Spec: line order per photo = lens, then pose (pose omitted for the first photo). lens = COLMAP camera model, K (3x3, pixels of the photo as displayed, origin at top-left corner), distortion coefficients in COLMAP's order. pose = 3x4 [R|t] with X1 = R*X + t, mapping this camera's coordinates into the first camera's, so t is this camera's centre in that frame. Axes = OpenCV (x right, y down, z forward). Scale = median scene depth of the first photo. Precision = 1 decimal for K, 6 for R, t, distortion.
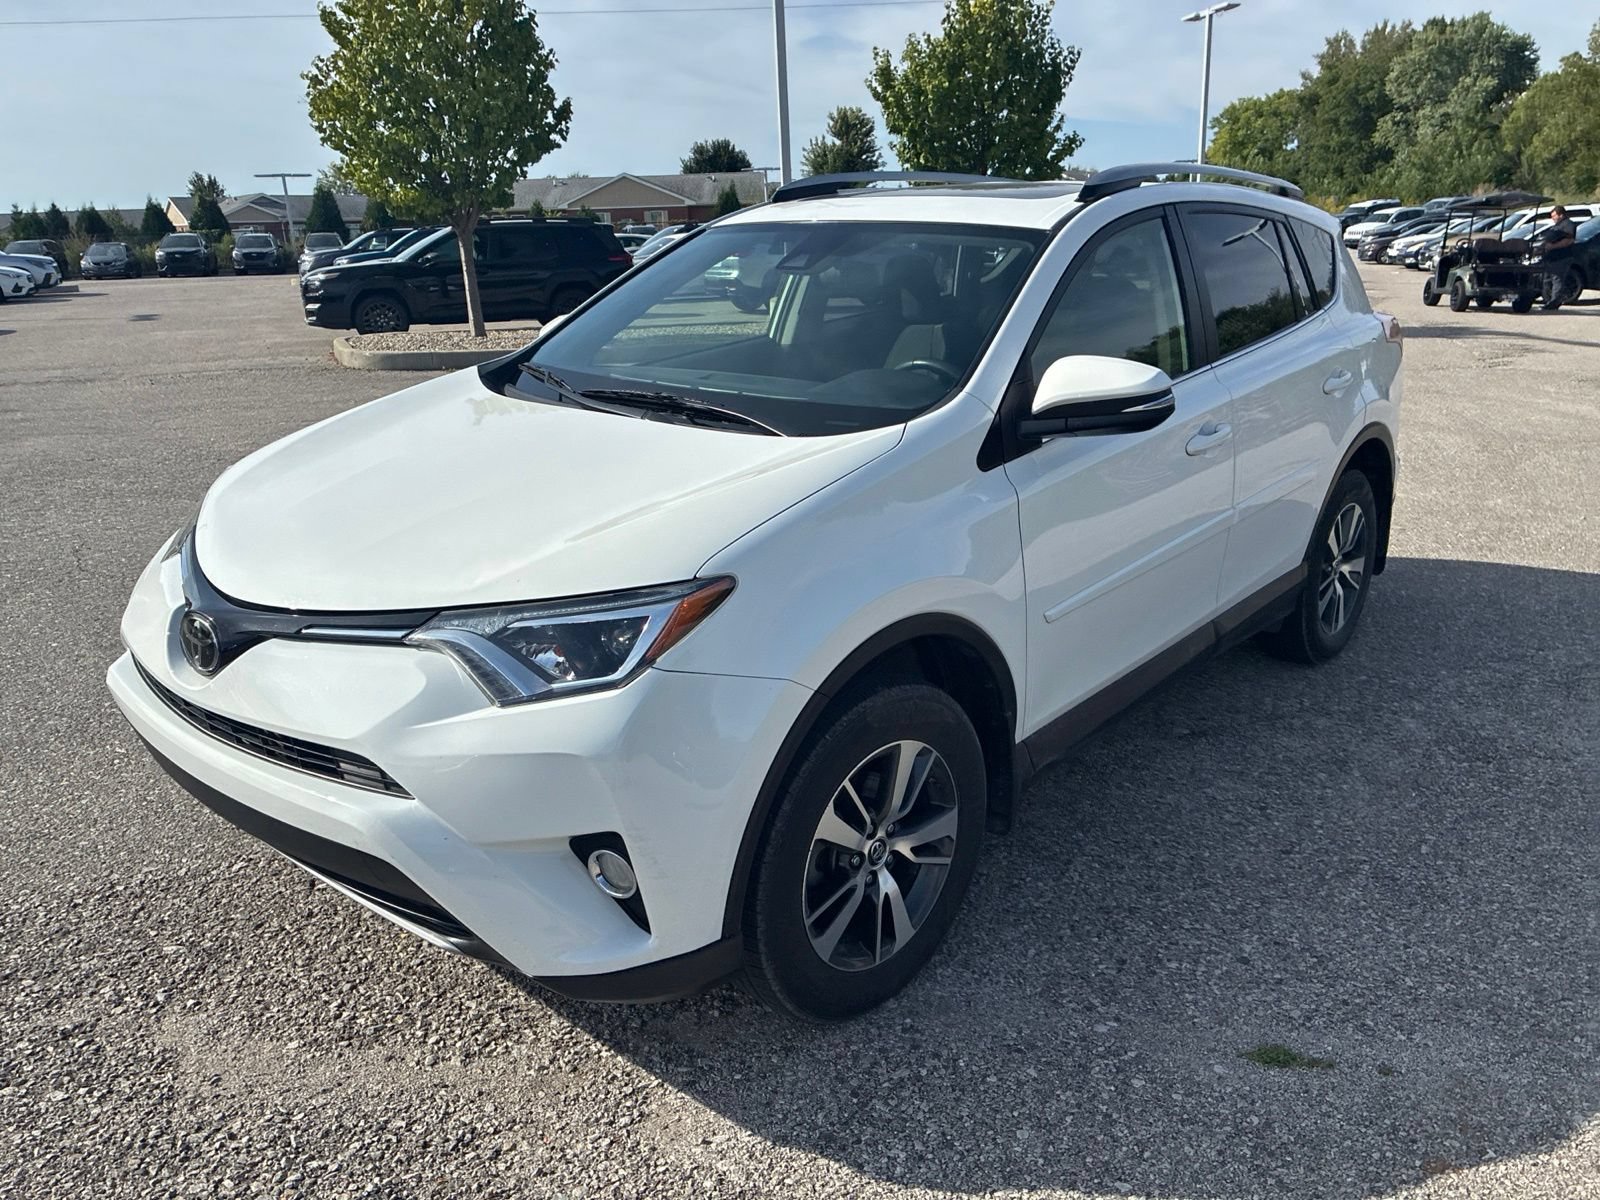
lens RADIAL K [[1212.6, 0, 799.6], [0, 1212.6, 632.2], [0, 0, 1]] dist [0.067410, -0.086910]
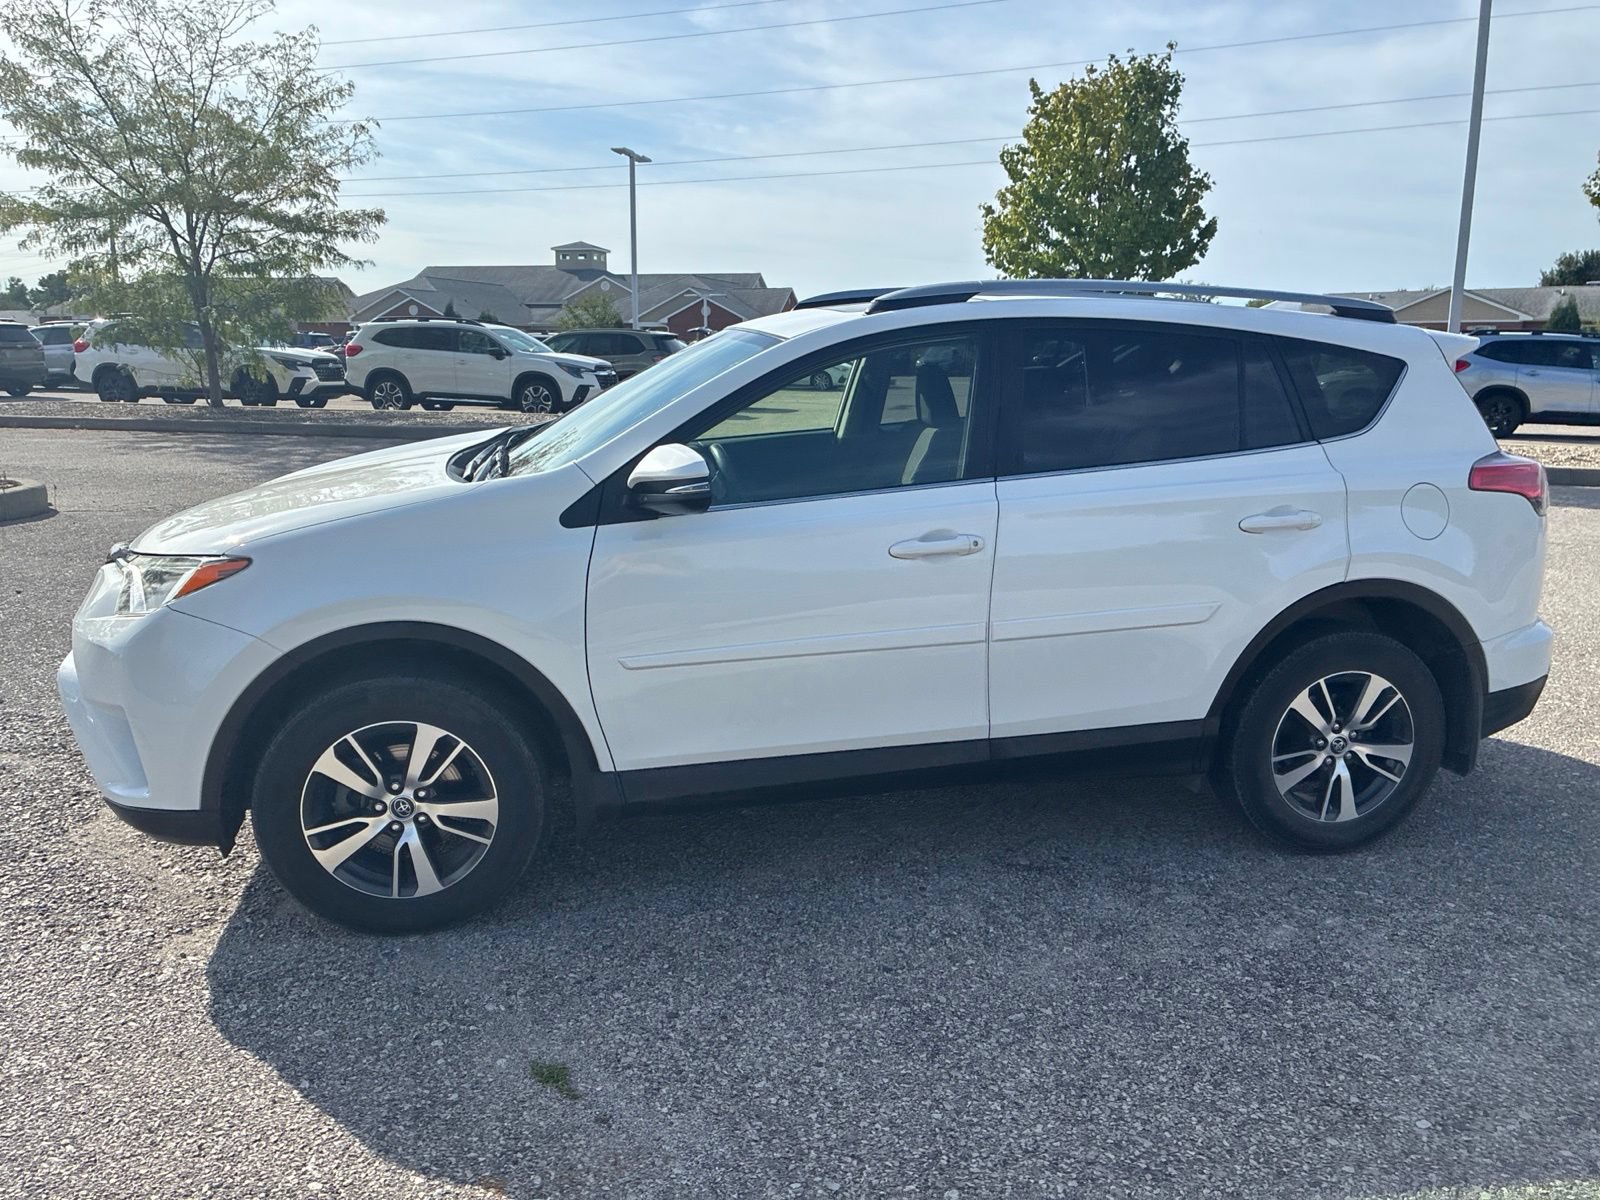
lens RADIAL K [[1233.7, 0, 825.3], [0, 1233.7, 585.0], [0, 0, 1]] dist [0.058354, -0.074928]
pose [[0.801432, 0.143350, -0.580652, 0.837996], [-0.213446, 0.975473, -0.053782, -0.050649], [0.558701, 0.167041, 0.812373, 0.120404]]
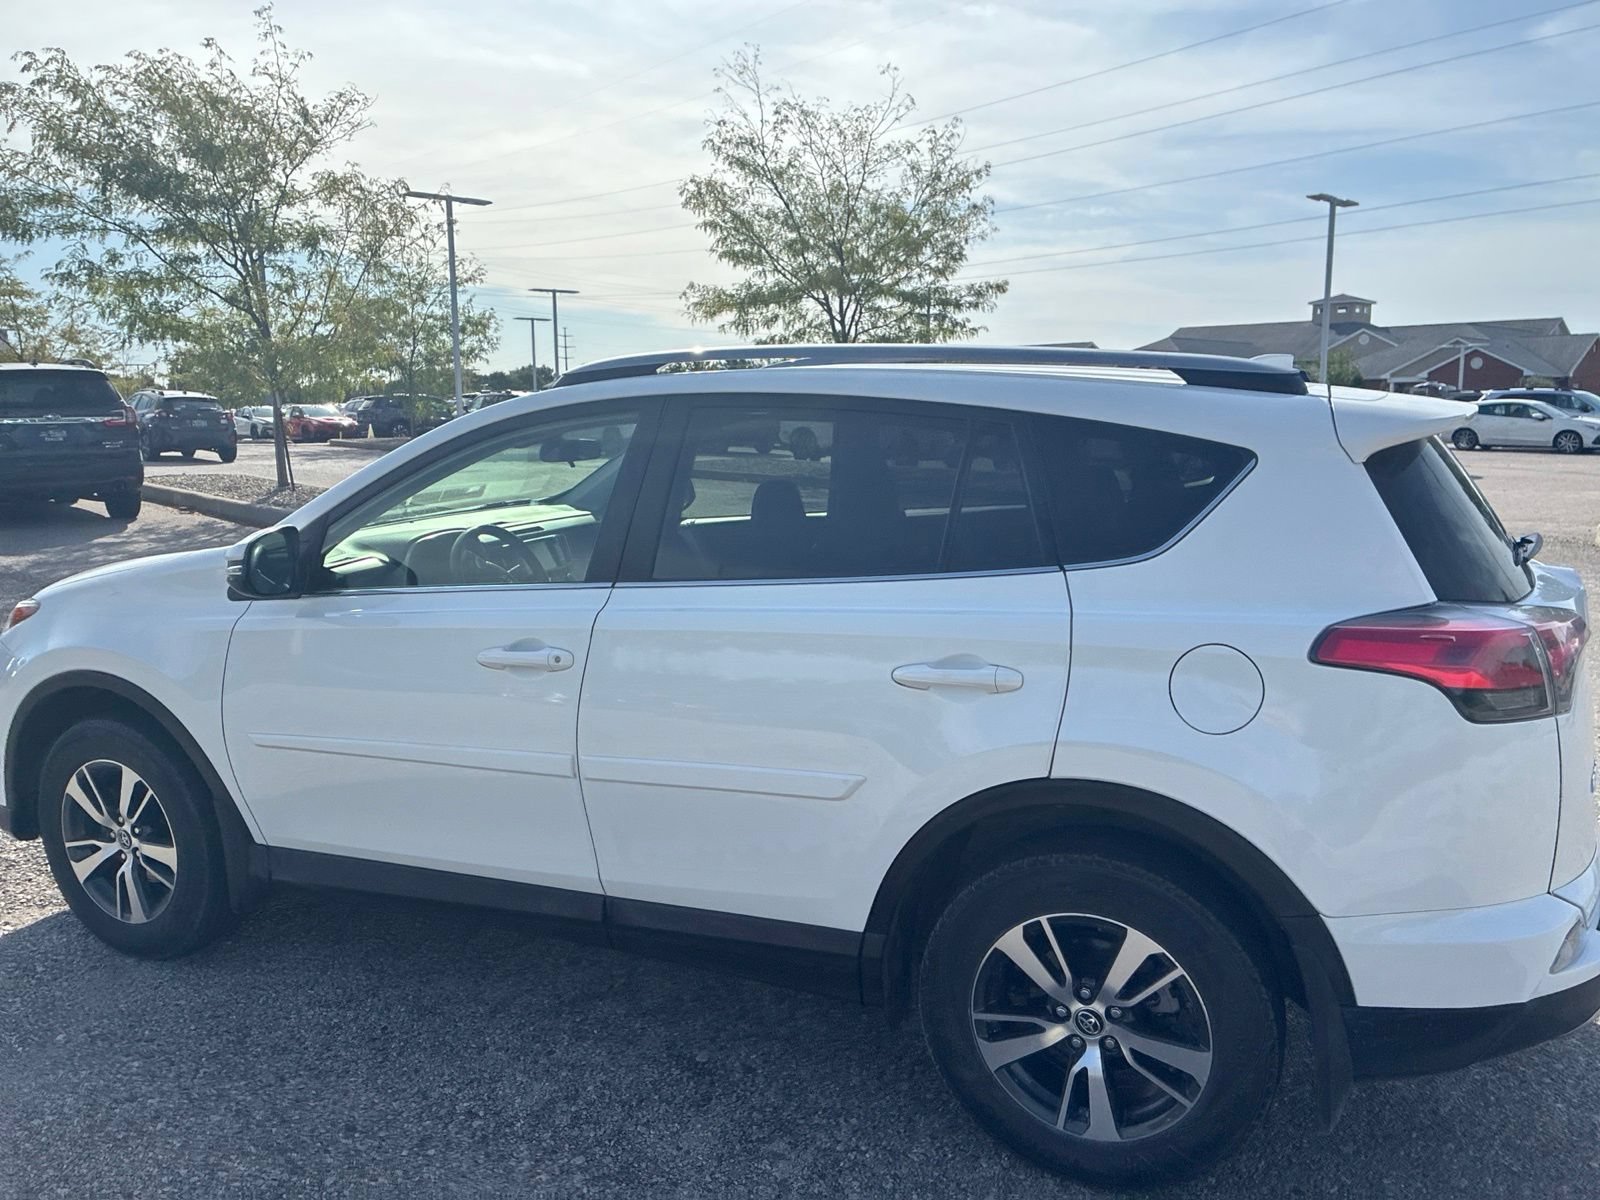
lens RADIAL K [[1233.7, 0, 825.3], [0, 1233.7, 585.0], [0, 0, 1]] dist [0.058354, -0.074928]
pose [[0.313402, 0.164818, -0.935208, 1.189026], [-0.306977, 0.949531, 0.064470, -0.321514], [0.898635, 0.266883, 0.348180, 0.850450]]
